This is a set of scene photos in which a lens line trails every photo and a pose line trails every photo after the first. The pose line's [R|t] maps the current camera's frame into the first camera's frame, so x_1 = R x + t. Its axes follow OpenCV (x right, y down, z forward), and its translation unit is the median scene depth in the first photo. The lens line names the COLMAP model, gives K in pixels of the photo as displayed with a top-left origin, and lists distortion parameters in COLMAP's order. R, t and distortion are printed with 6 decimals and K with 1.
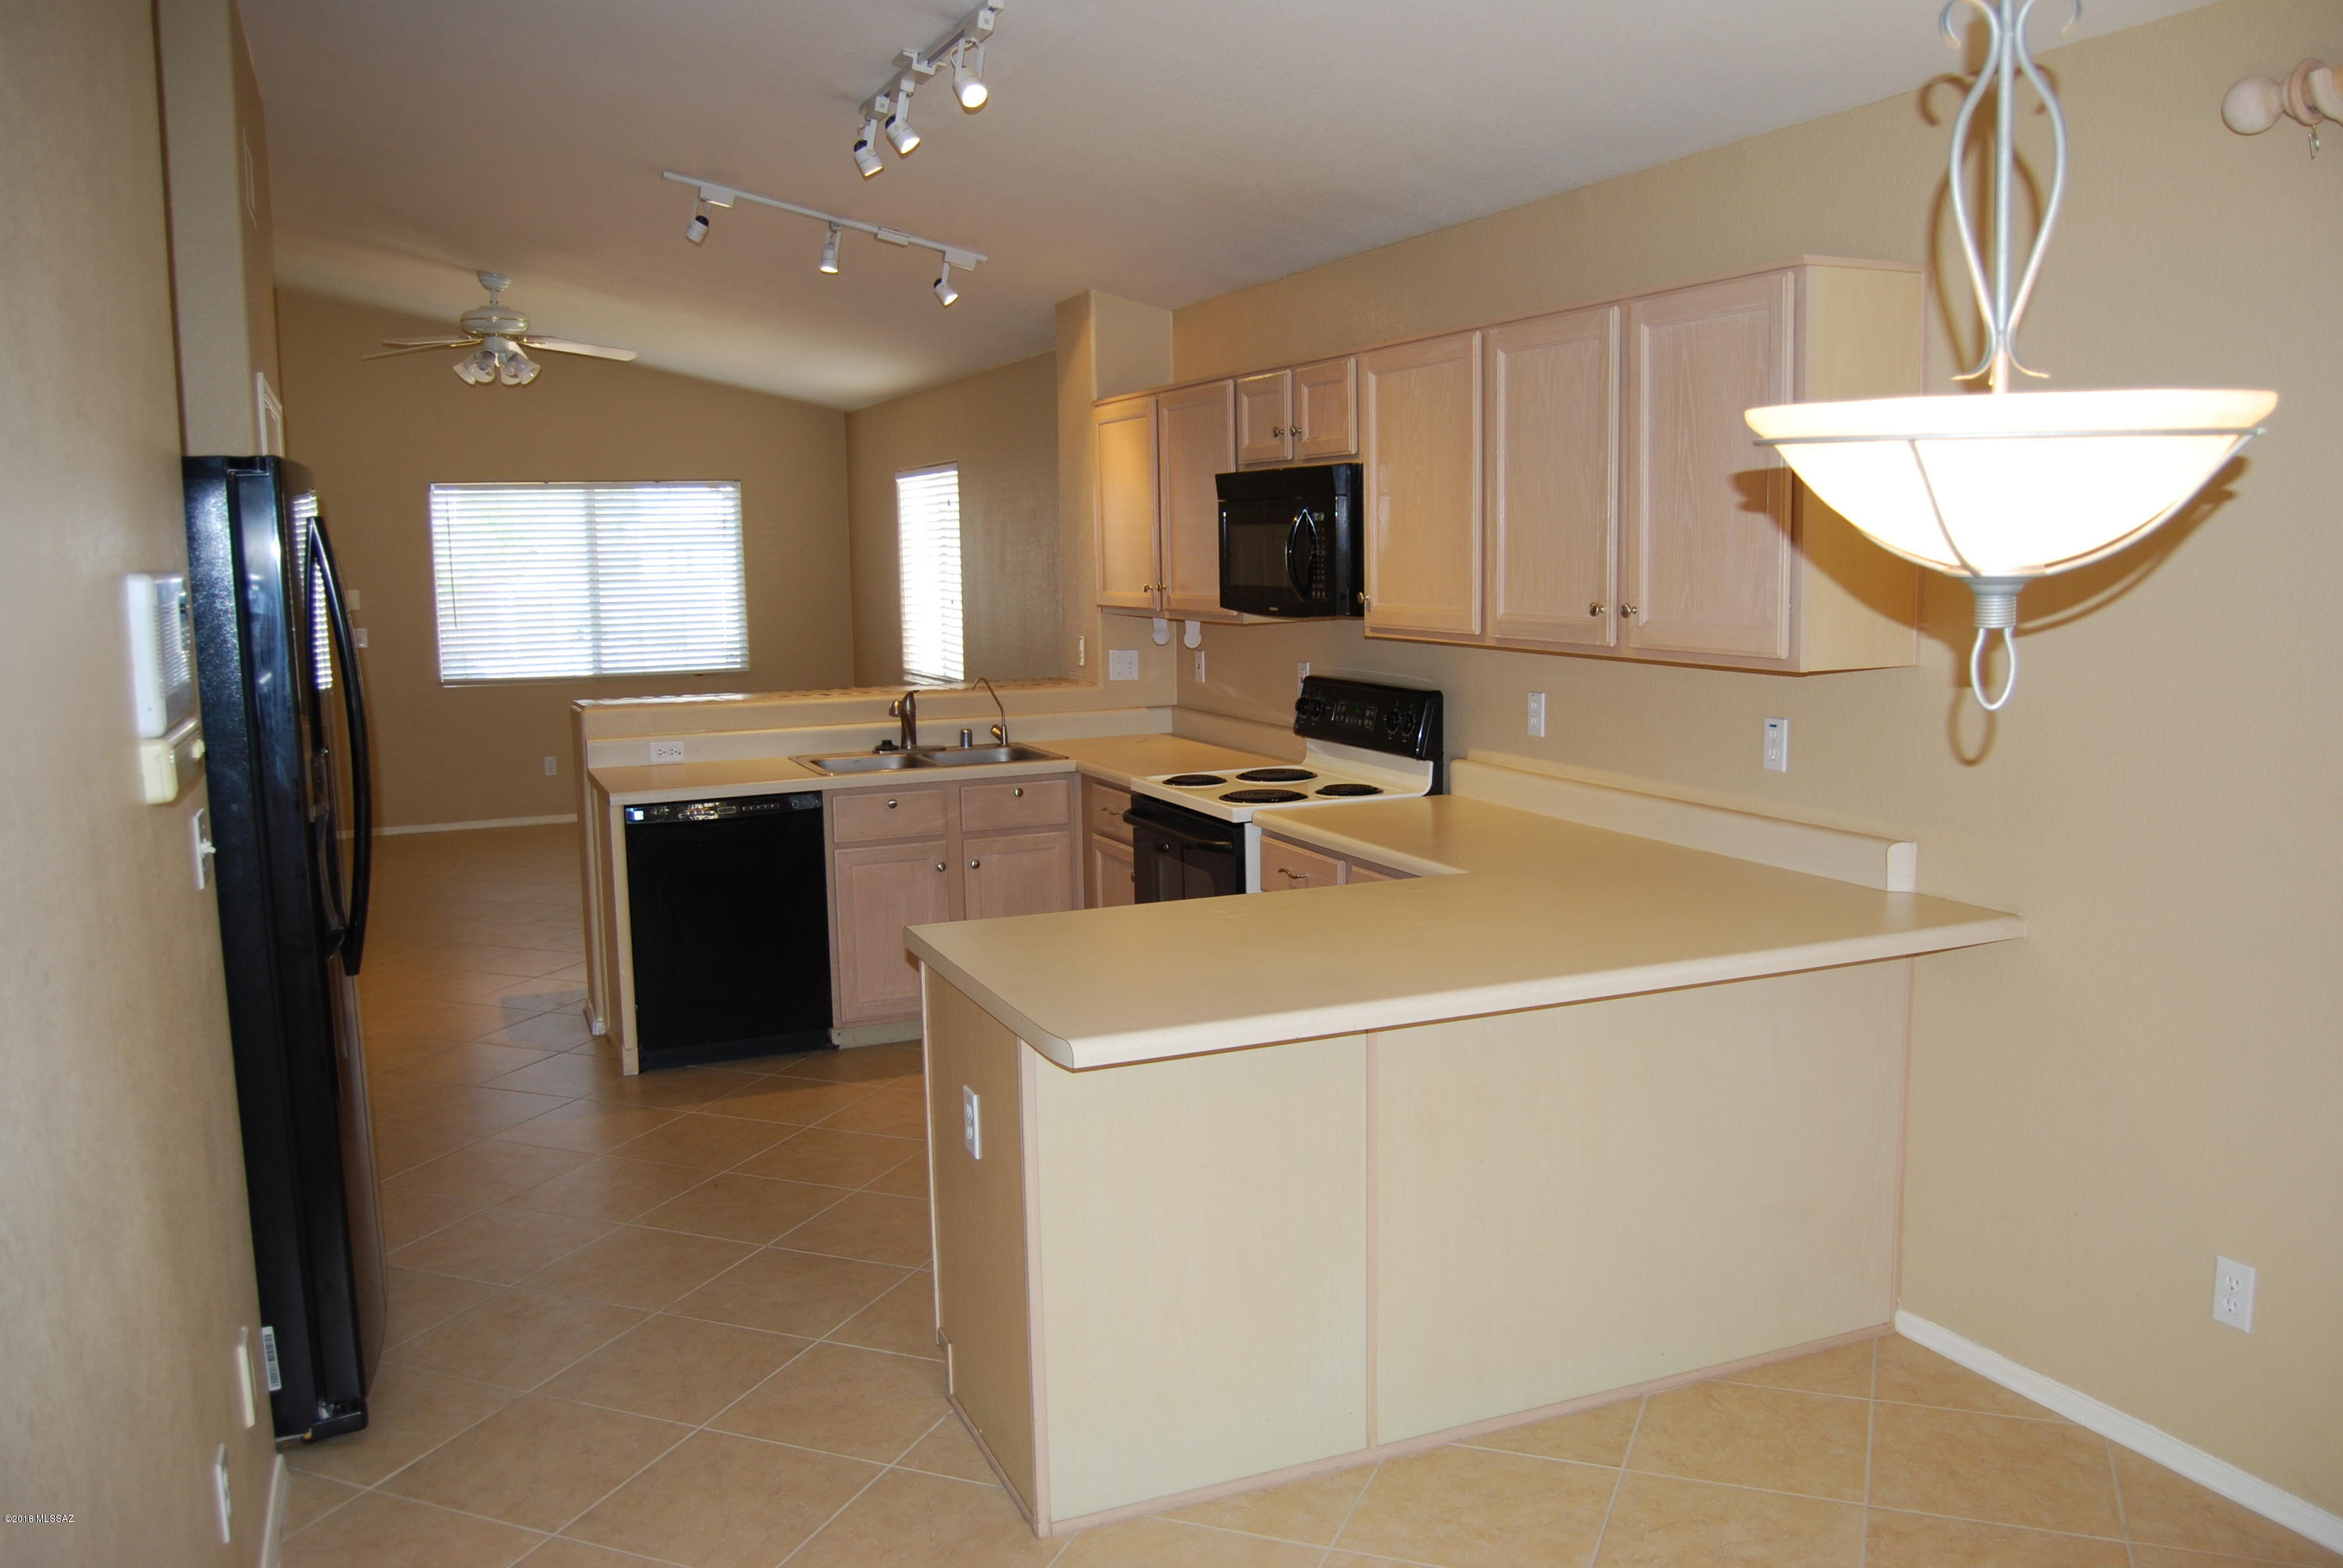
lens RADIAL K [[1848.0, 0, 1179.8], [0, 1848.0, 786.8], [0, 0, 1]] dist [-0.064962, -0.007868]
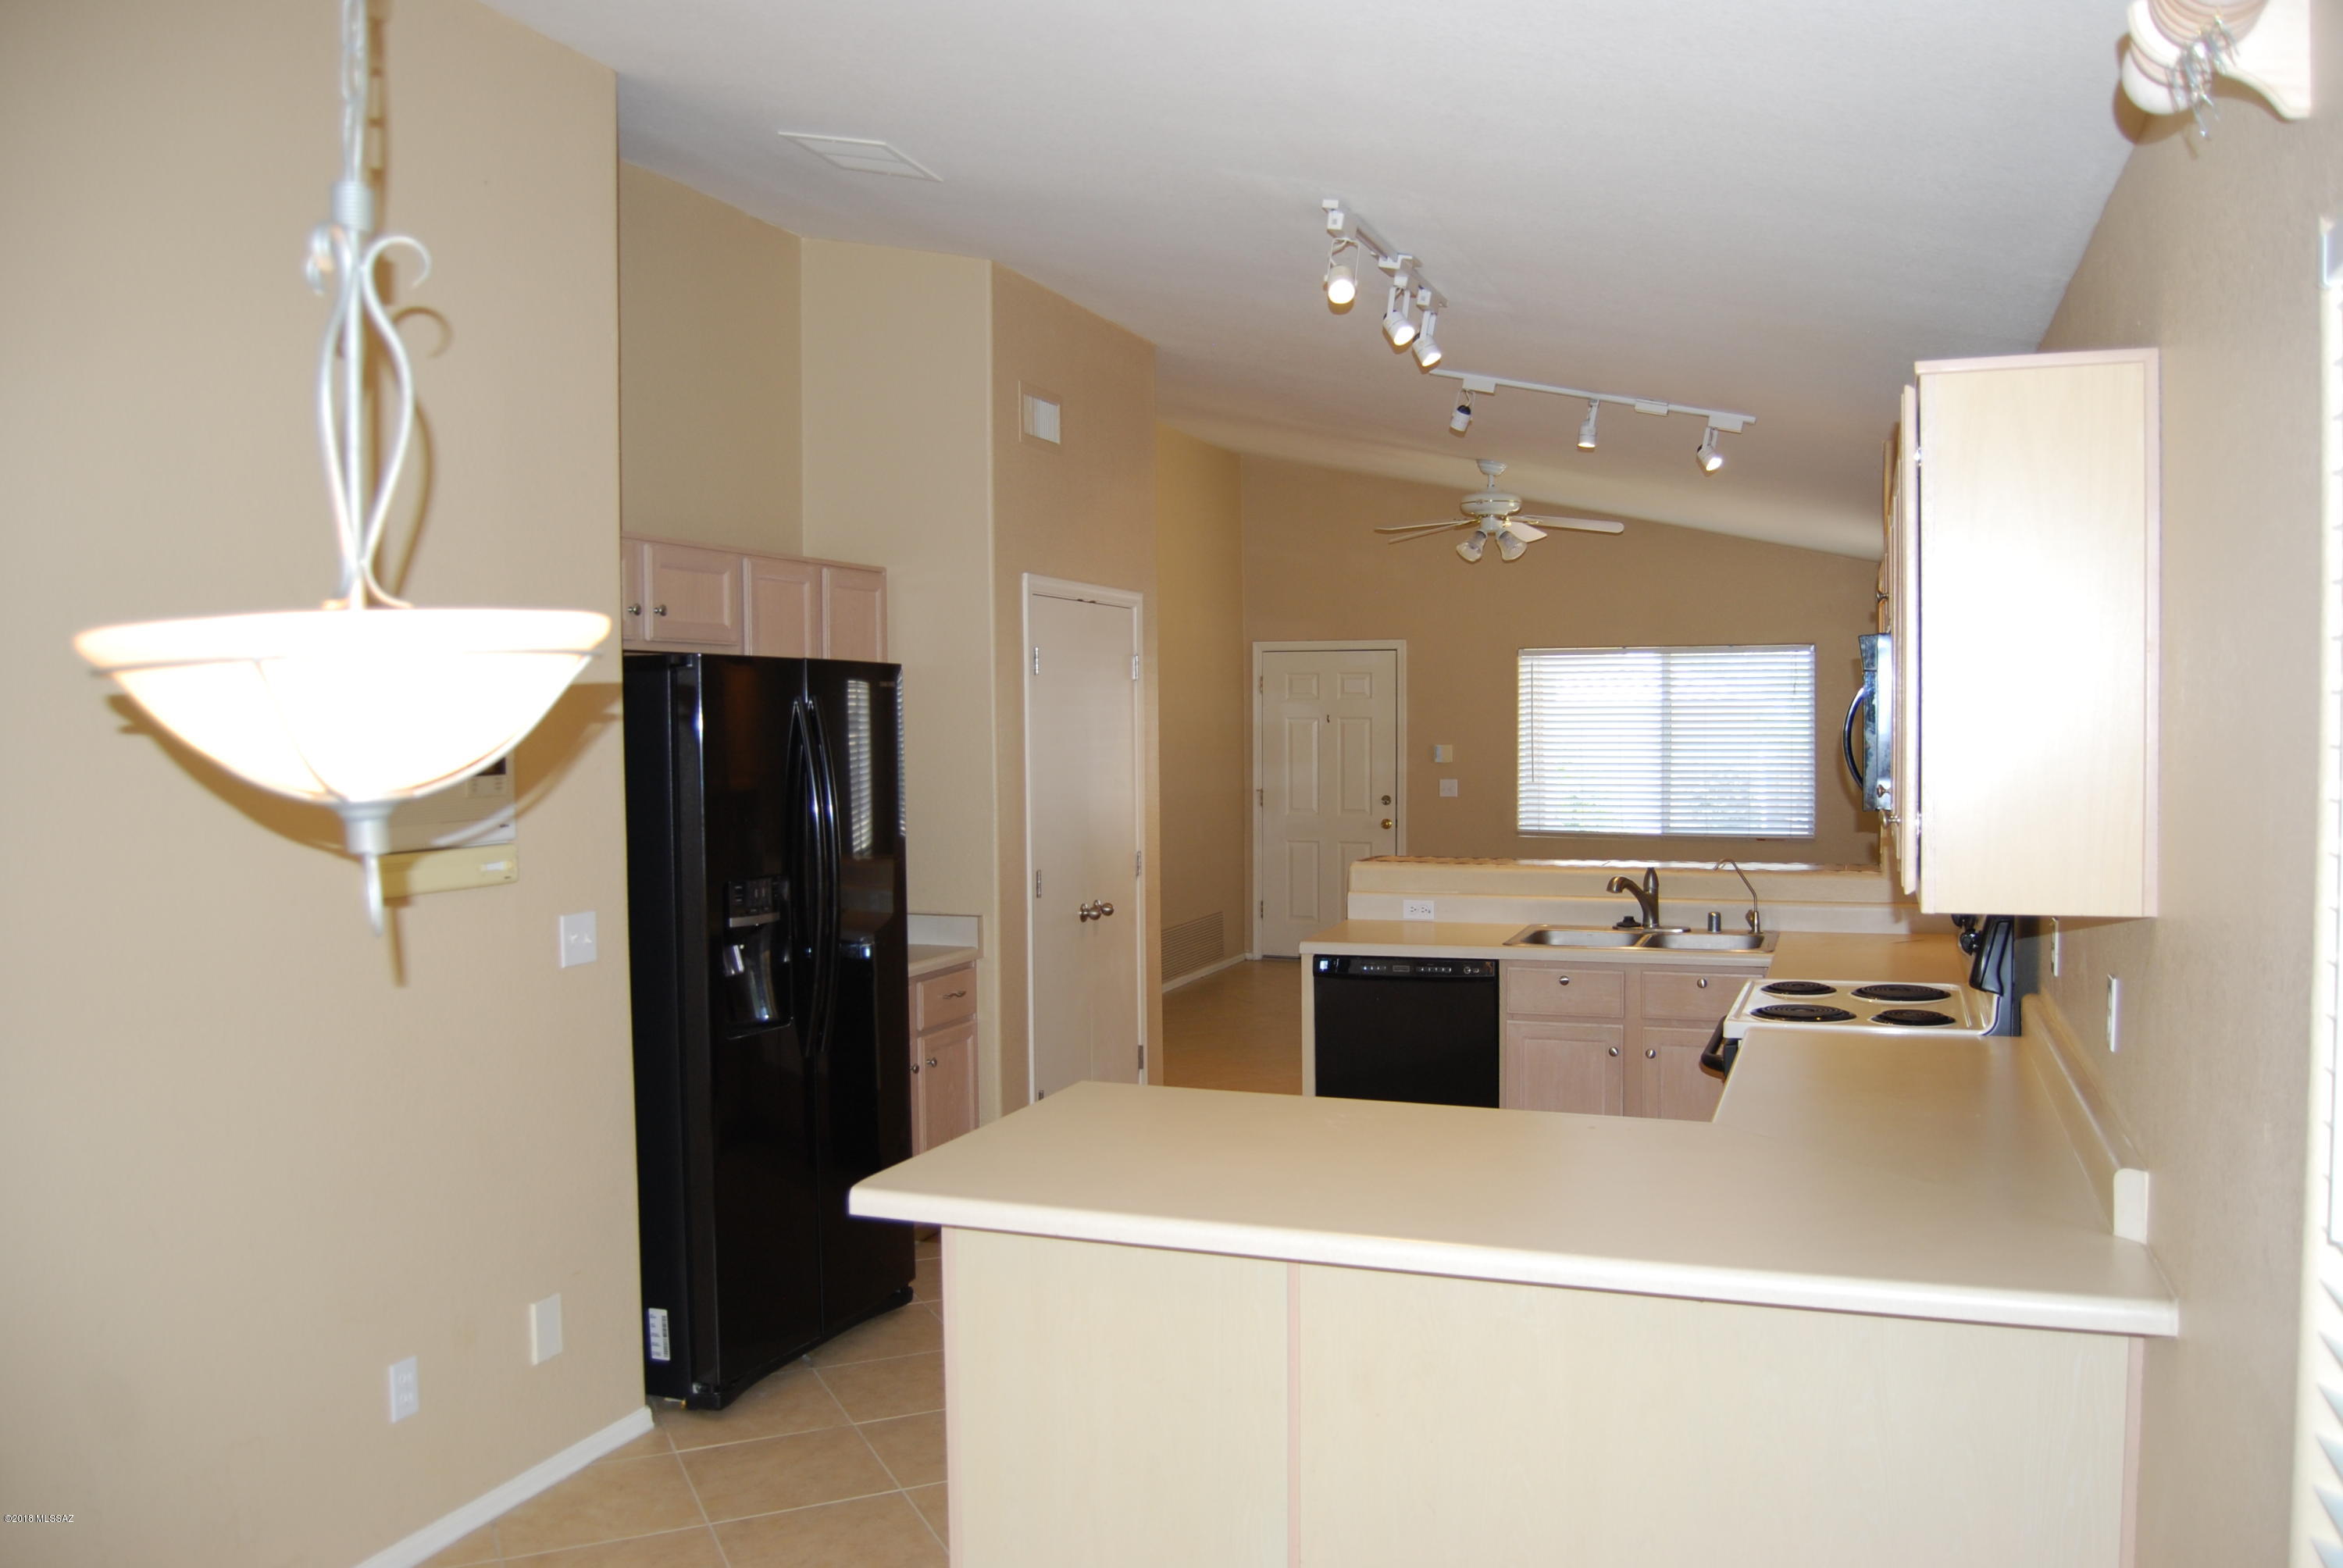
lens RADIAL K [[1848.0, 0, 1179.8], [0, 1848.0, 786.8], [0, 0, 1]] dist [-0.064962, -0.007868]
pose [[0.727458, 0.036305, -0.685191, 0.346535], [-0.092819, 0.994627, -0.045844, -0.028060], [0.679845, 0.096949, 0.726919, 0.131630]]
